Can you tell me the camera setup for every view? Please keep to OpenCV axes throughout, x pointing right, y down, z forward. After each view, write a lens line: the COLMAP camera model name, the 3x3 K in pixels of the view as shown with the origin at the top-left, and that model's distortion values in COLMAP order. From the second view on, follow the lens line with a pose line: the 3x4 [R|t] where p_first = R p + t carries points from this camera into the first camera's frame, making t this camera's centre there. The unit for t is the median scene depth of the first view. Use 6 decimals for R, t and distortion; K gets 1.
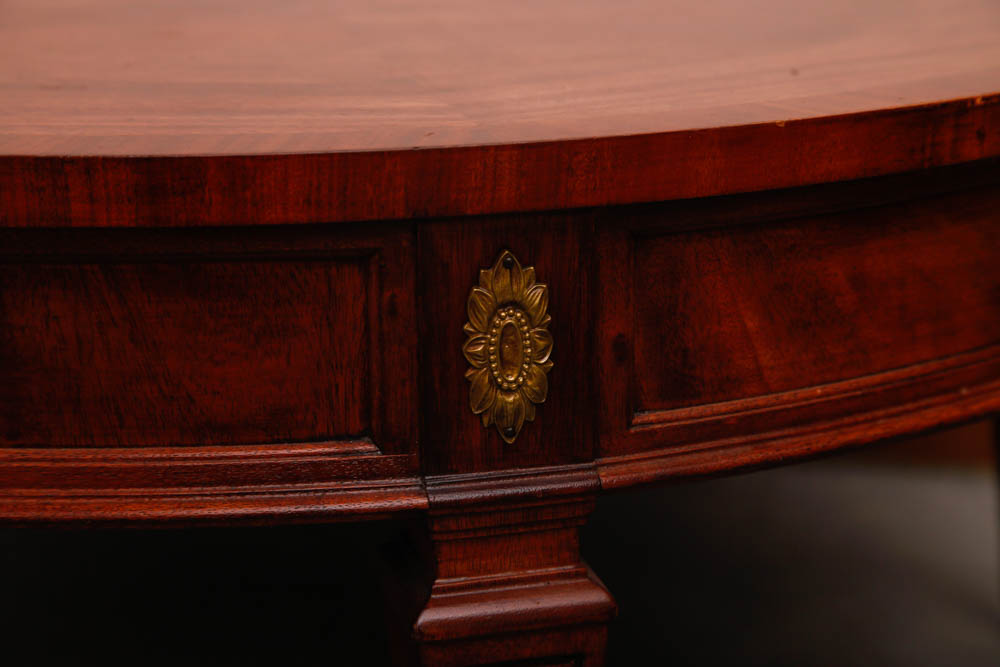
lens RADIAL K [[2424.6, 0, 498.7], [0, 2424.6, 338.5], [0, 0, 1]] dist [0.260602, 0.000000]
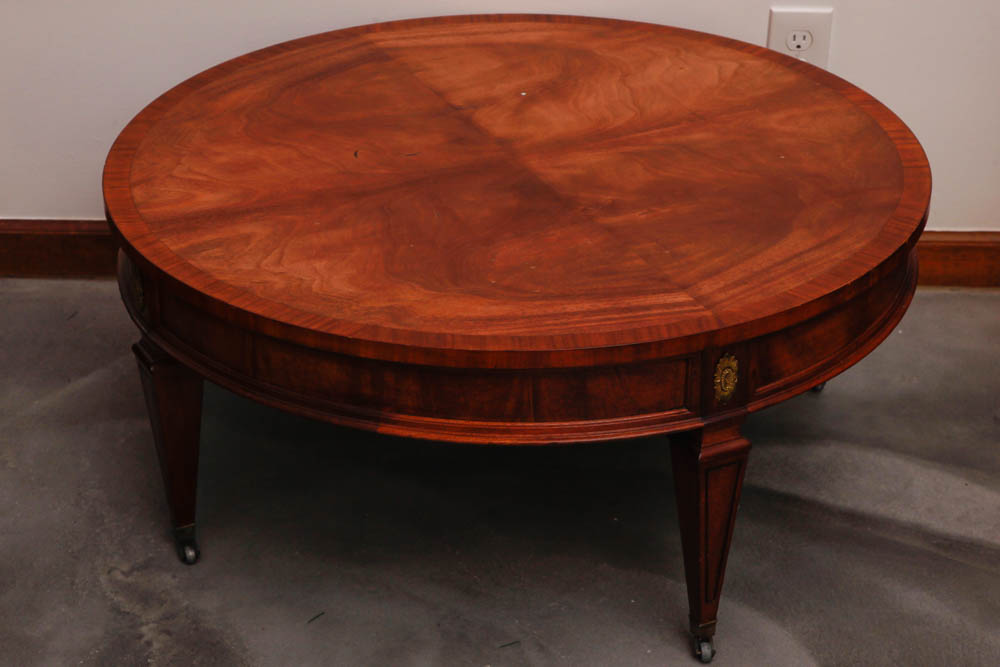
lens RADIAL K [[2406.2, 0, 499.4], [0, 2406.2, 337.1], [0, 0, 1]] dist [0.387762, 0.000000]
pose [[0.978172, -0.093008, 0.185820, -0.925051], [0.053206, 0.976532, 0.208695, -0.772236], [-0.200870, -0.194253, 0.960165, -2.161436]]
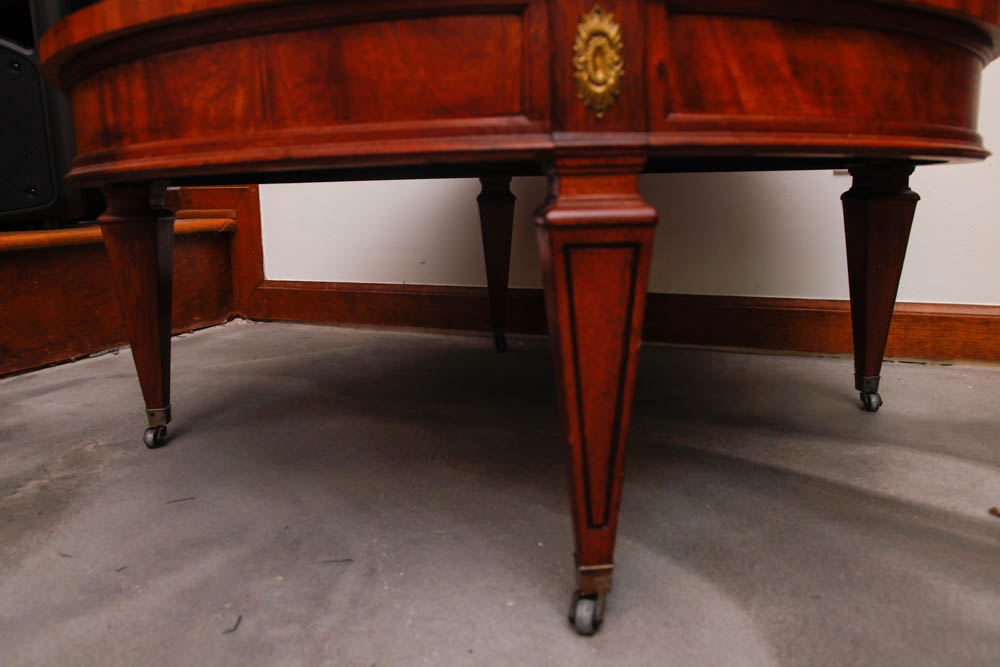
lens RADIAL K [[793.4, 0, 495.4], [0, 793.4, 335.4], [0, 0, 1]] dist [-0.062953, 0.025656]
pose [[0.981273, 0.017620, -0.191814, 0.045433], [-0.036202, 0.994932, -0.093805, 0.269447], [0.189189, 0.098992, 0.976938, 0.418756]]
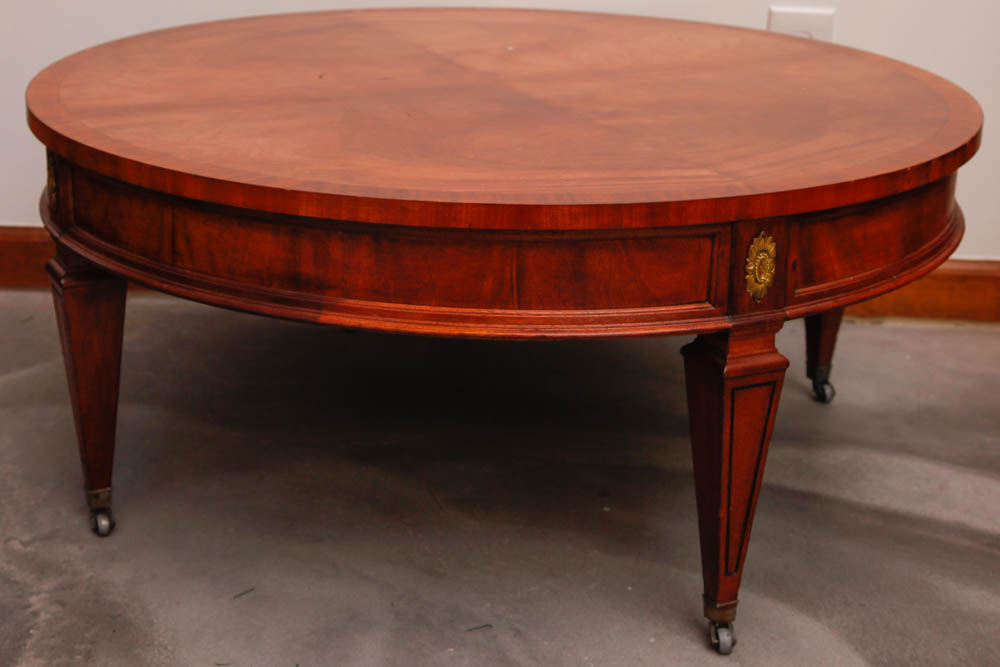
lens RADIAL K [[1785.7, 0, 456.8], [0, 1785.7, 262.0], [0, 0, 1]] dist [0.133069, 0.000000]
pose [[0.982620, -0.029882, 0.183208, -0.689041], [0.026467, 0.999428, 0.021057, -0.052243], [-0.183733, -0.015842, 0.982849, -0.890380]]
